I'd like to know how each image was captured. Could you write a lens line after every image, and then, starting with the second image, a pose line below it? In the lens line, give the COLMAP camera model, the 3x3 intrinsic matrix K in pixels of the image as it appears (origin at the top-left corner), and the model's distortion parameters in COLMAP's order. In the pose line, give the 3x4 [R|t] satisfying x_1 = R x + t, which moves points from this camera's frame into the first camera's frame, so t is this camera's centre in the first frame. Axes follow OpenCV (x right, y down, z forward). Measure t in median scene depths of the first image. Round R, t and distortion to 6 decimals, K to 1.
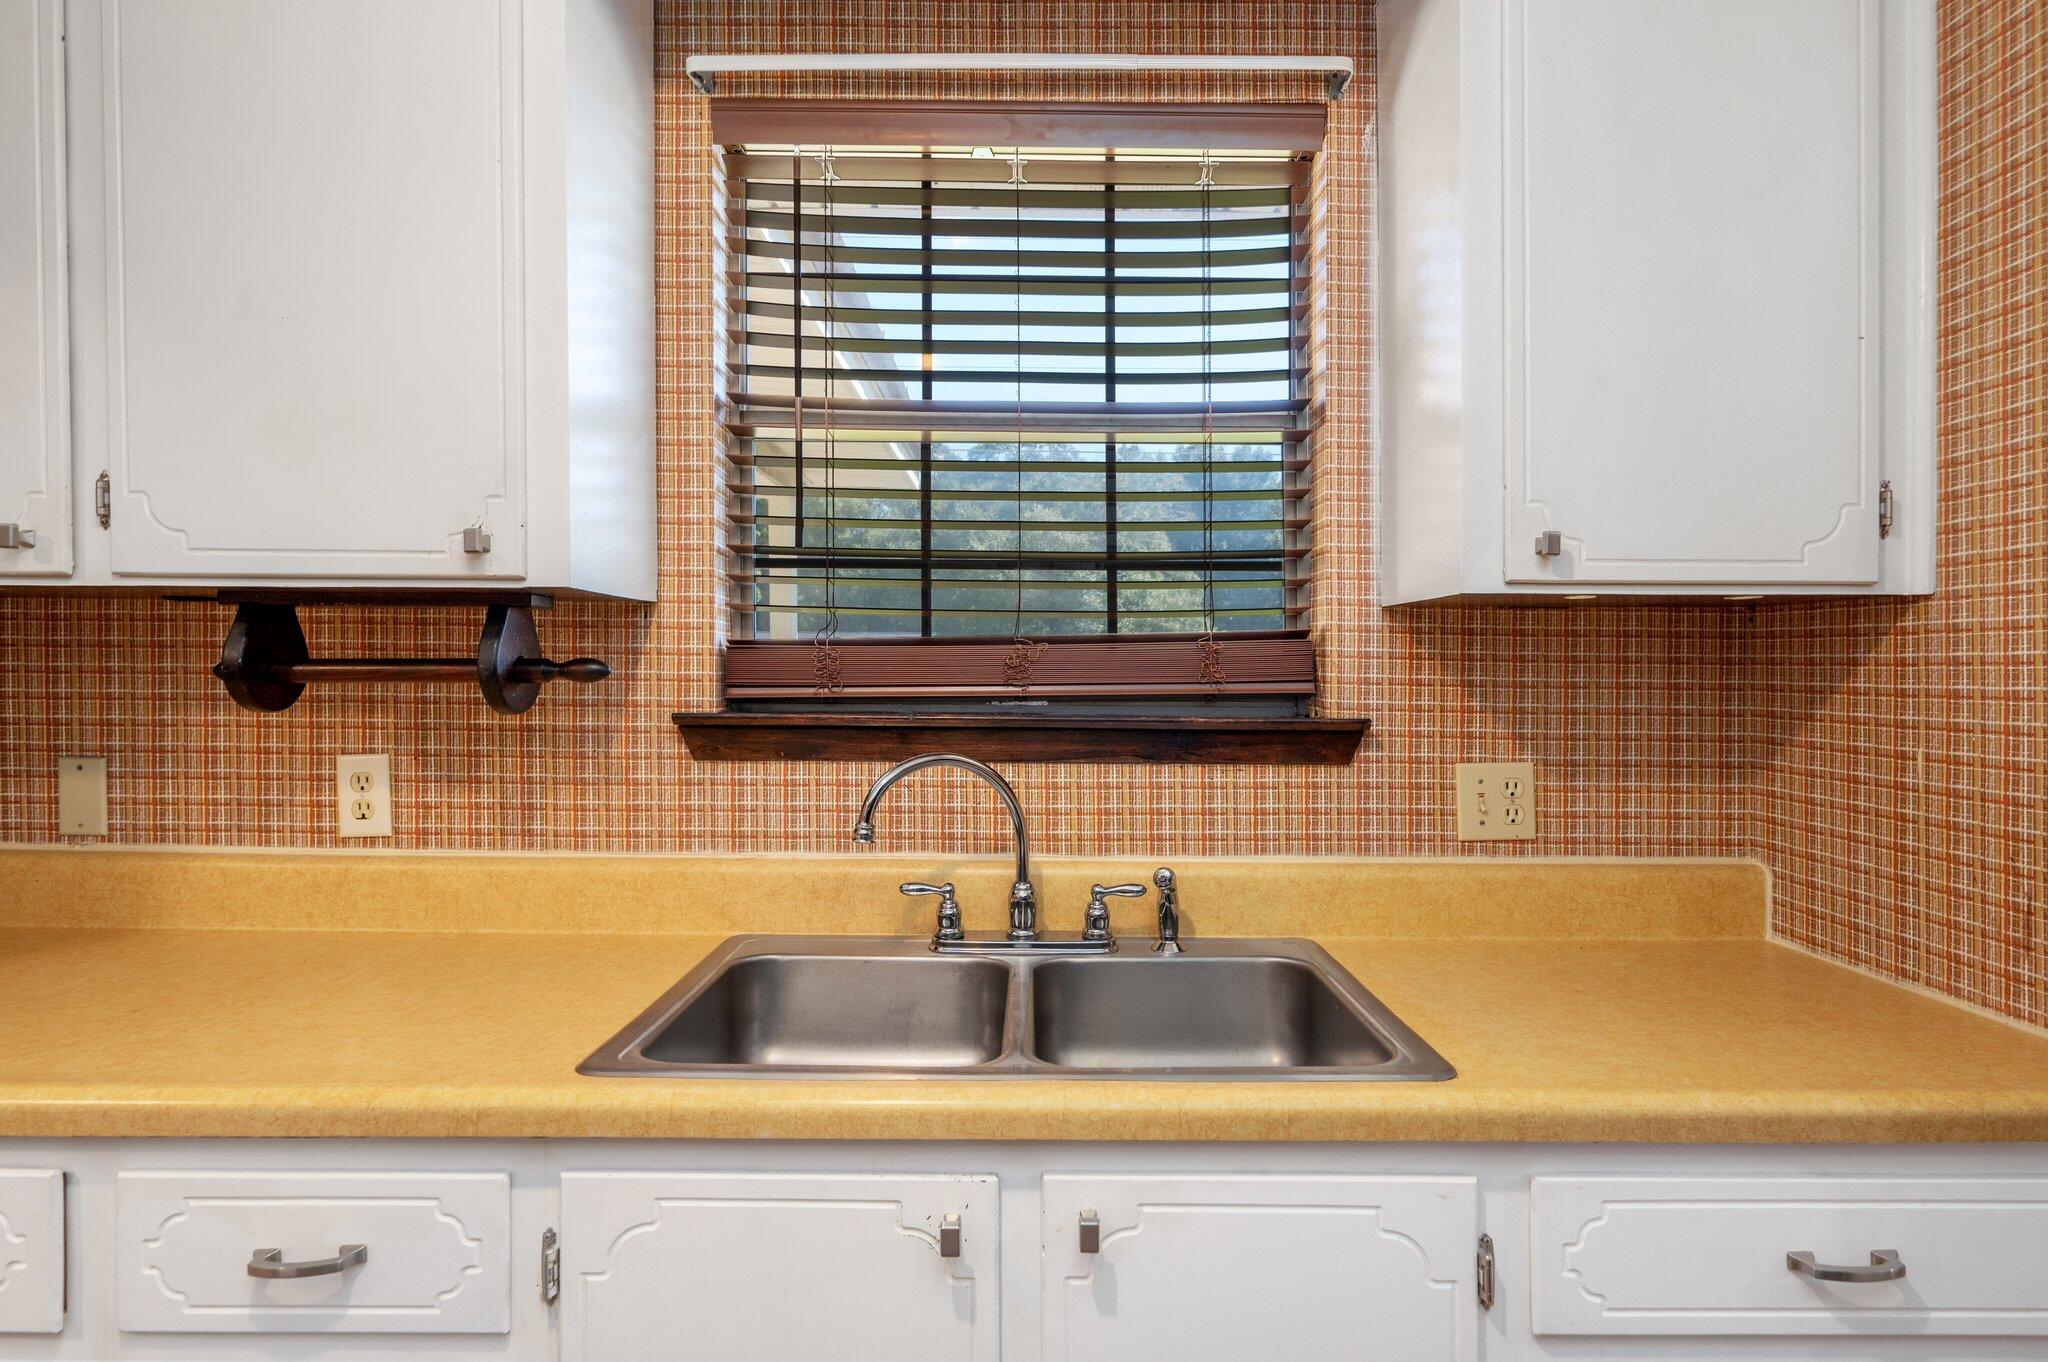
lens RADIAL K [[1070.6, 0, 1024.0], [0, 1070.6, 681.0], [0, 0, 1]] dist [0.001092, -0.000367]
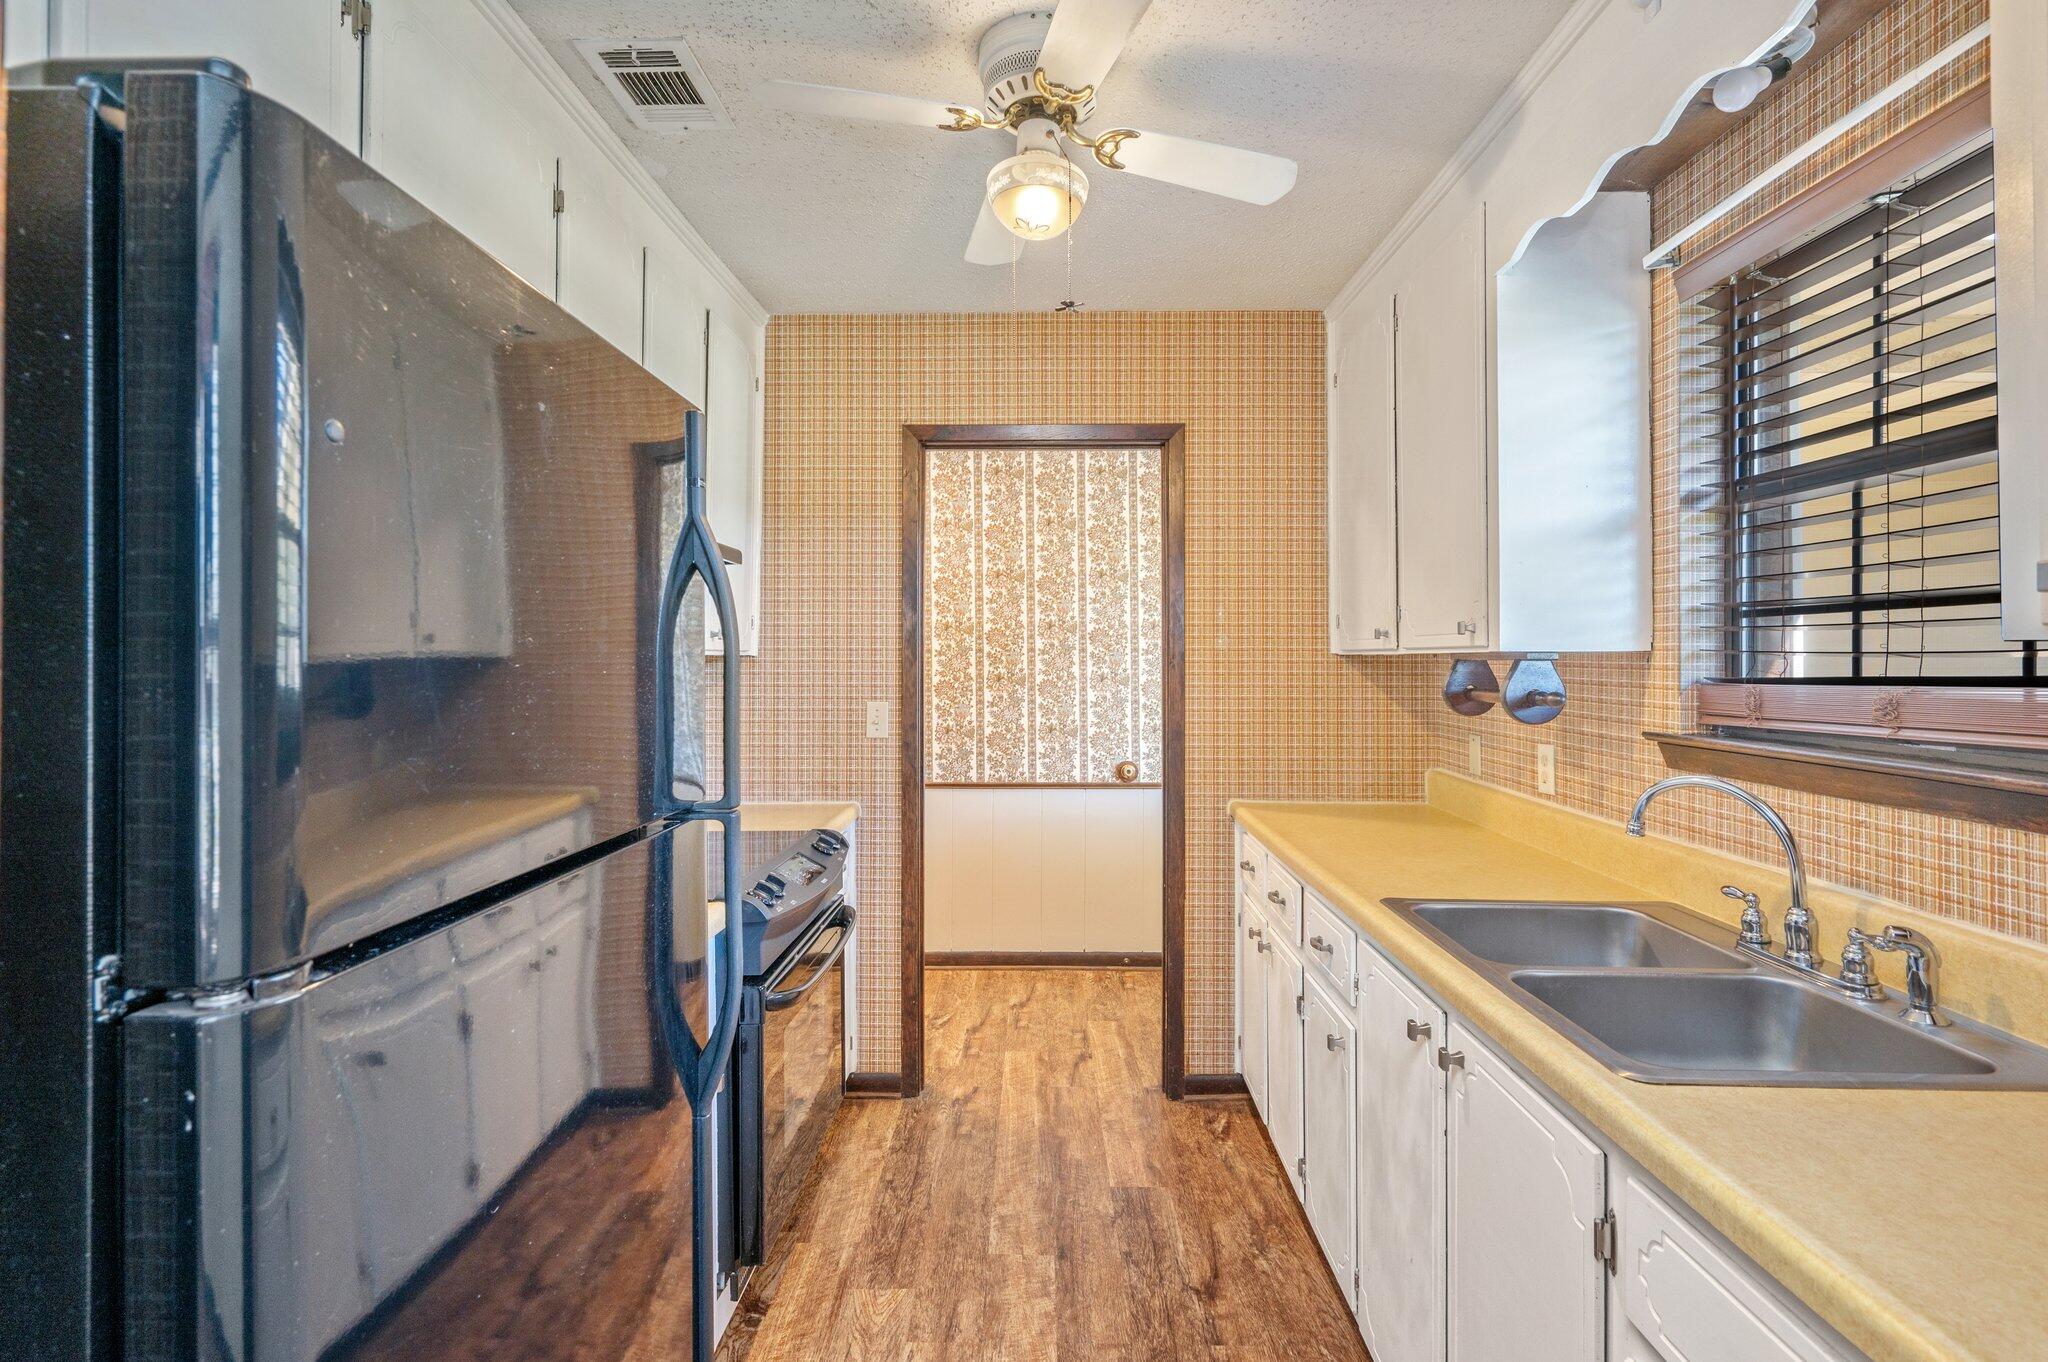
lens RADIAL K [[991.2, 0, 1024.0], [0, 991.2, 681.0], [0, 0, 1]] dist [0.000227, 0.000001]
pose [[-0.028104, 0.013390, -0.999515, 0.952101], [-0.005385, 0.999894, 0.013547, -0.047473], [0.999591, 0.005764, -0.028028, 0.226835]]
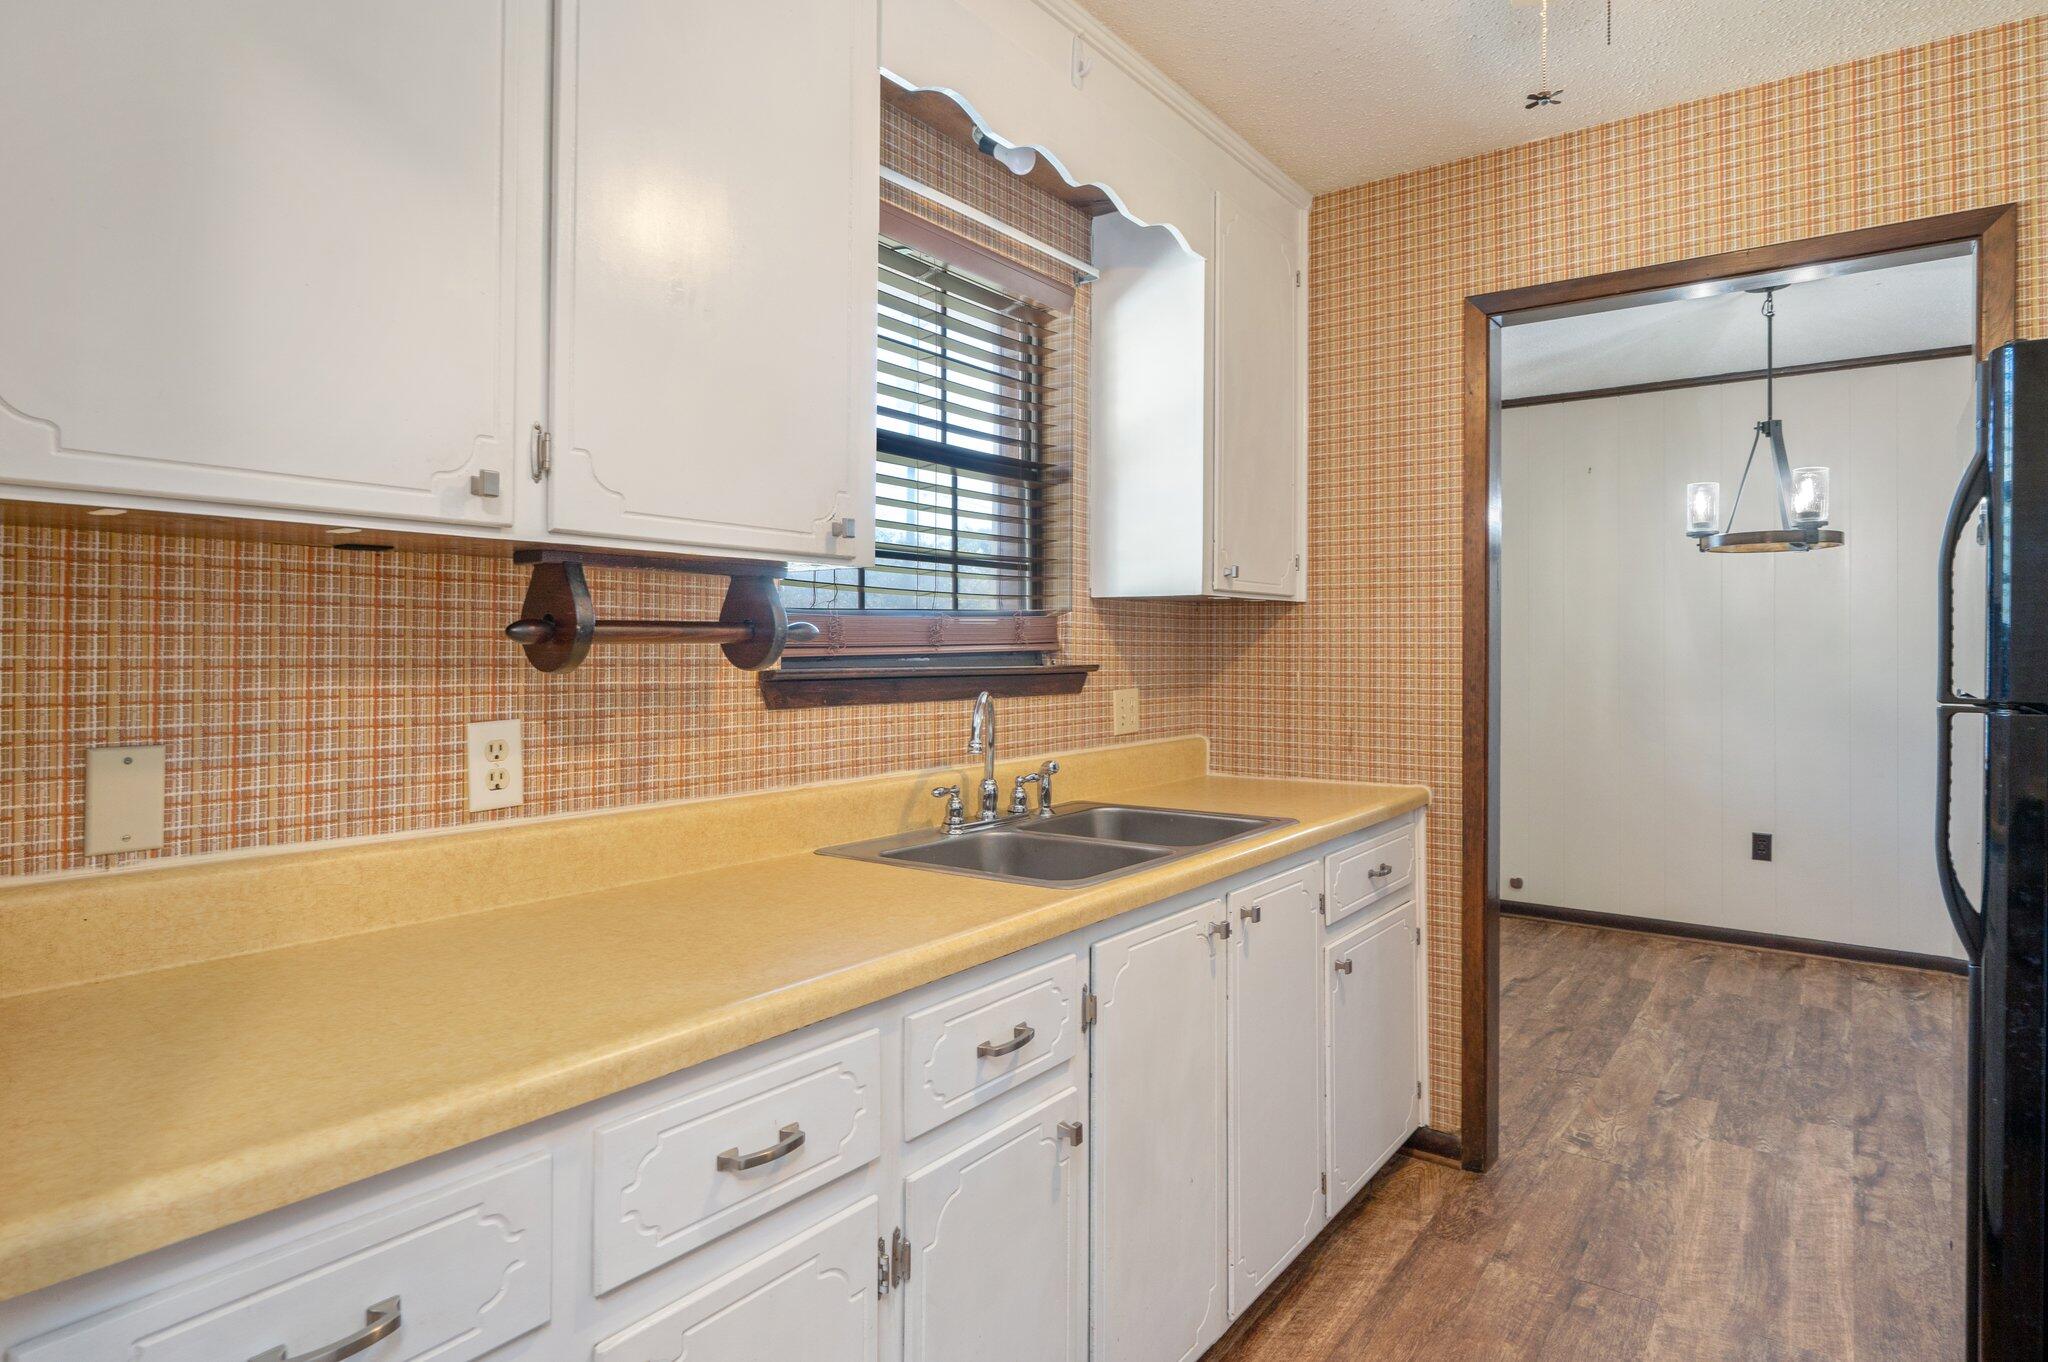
lens RADIAL K [[1130.0, 0, 1016.3], [0, 1130.0, 638.1], [0, 0, 1]] dist [-0.001868, 0.000299]
pose [[0.602761, 0.001560, 0.797920, -1.131285], [0.000223, 0.999998, -0.002124, -0.002382], [-0.797922, 0.001458, 0.602759, 0.035338]]
